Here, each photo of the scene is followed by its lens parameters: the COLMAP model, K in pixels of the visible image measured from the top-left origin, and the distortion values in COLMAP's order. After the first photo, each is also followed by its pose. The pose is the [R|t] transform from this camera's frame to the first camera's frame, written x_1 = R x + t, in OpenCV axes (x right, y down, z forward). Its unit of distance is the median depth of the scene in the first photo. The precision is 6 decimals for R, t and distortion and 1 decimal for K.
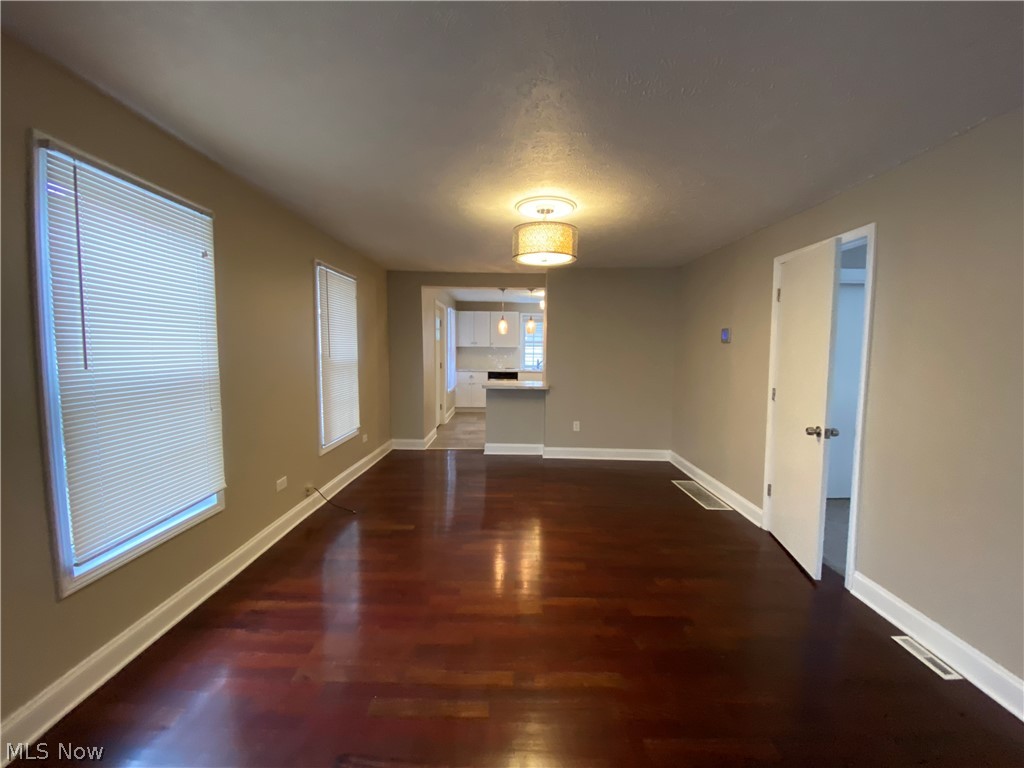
lens RADIAL K [[415.7, 0, 512.0], [0, 415.7, 384.0], [0, 0, 1]] dist [0.022712, -0.021711]
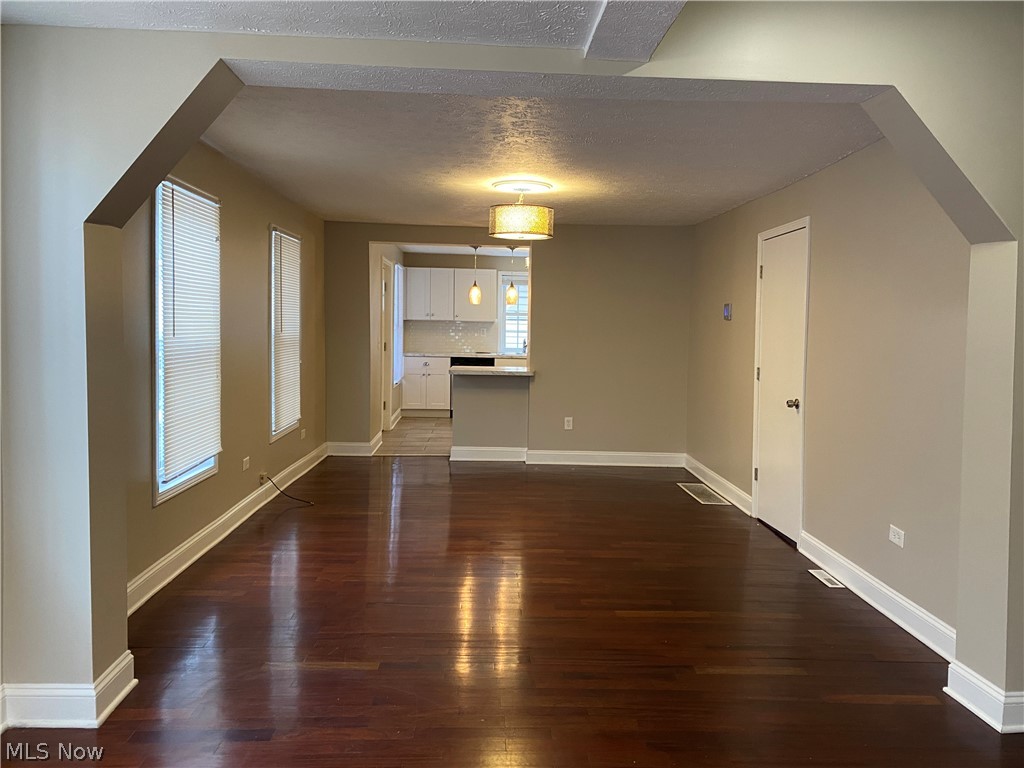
lens RADIAL K [[784.1, 0, 517.5], [0, 784.1, 373.3], [0, 0, 1]] dist [0.019890, -0.003489]
pose [[0.999056, 0.006157, 0.042998, -0.005531], [-0.005279, 0.999776, -0.020513, 0.037811], [-0.043114, 0.020266, 0.998865, -0.470168]]
